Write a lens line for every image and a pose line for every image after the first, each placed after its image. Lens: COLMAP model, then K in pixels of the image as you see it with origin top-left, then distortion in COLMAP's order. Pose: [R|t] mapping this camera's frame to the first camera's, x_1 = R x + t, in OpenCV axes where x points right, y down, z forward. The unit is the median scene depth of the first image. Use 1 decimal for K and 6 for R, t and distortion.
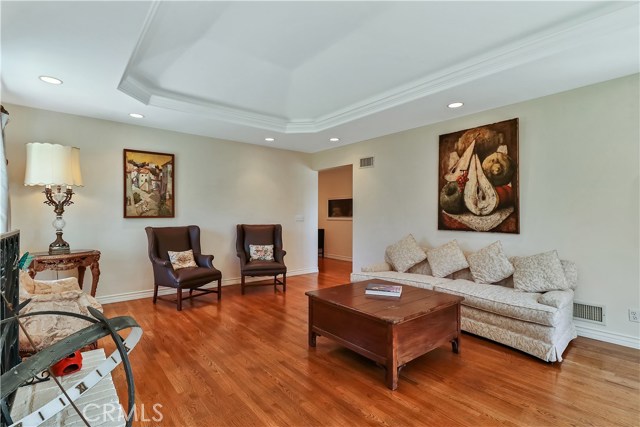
lens RADIAL K [[304.7, 0, 315.2], [0, 304.7, 215.6], [0, 0, 1]] dist [0.009574, -0.007876]
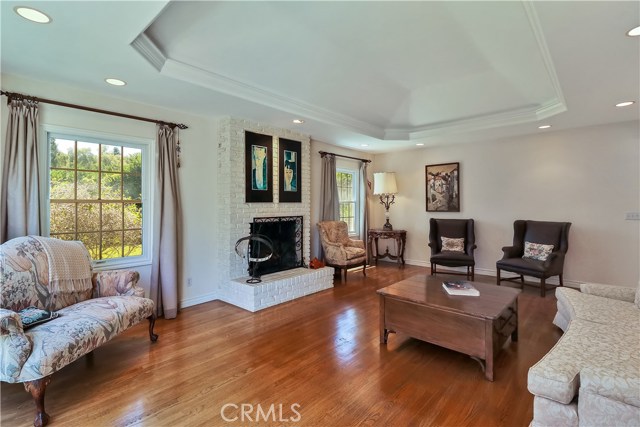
lens RADIAL K [[304.7, 0, 319.6], [0, 304.7, 207.1], [0, 0, 1]] dist [0.009574, -0.007876]
pose [[0.159631, 0.008513, -0.987140, 0.857475], [0.000685, 0.999962, 0.008735, -0.030391], [0.987177, -0.002071, 0.159619, 0.273604]]
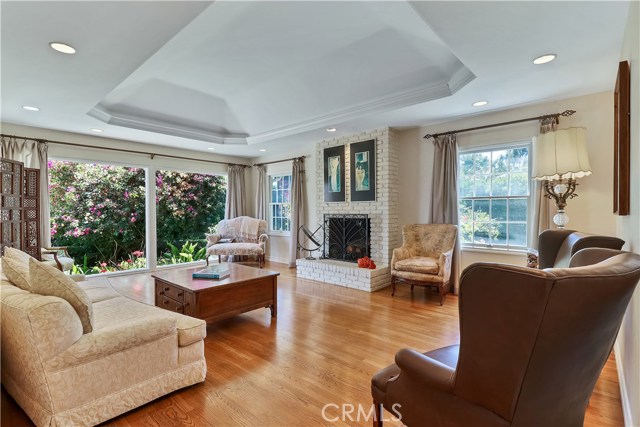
lens RADIAL K [[304.7, 0, 314.7], [0, 304.7, 212.1], [0, 0, 1]] dist [0.009574, -0.007876]
pose [[-0.988080, 0.002170, -0.153927, 0.007171], [0.000837, 0.999962, 0.008726, -0.002030], [0.153940, 0.008493, -0.988044, 1.632613]]
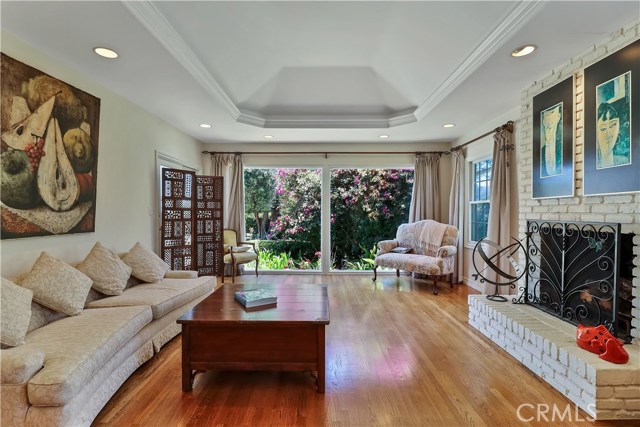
lens RADIAL K [[304.7, 0, 322.1], [0, 304.7, 217.4], [0, 0, 1]] dist [0.009574, -0.007876]
pose [[-0.775643, -0.016922, 0.630946, -0.342275], [-0.002699, 0.999720, 0.023495, -0.003729], [-0.631167, 0.016520, -0.775471, 1.140380]]
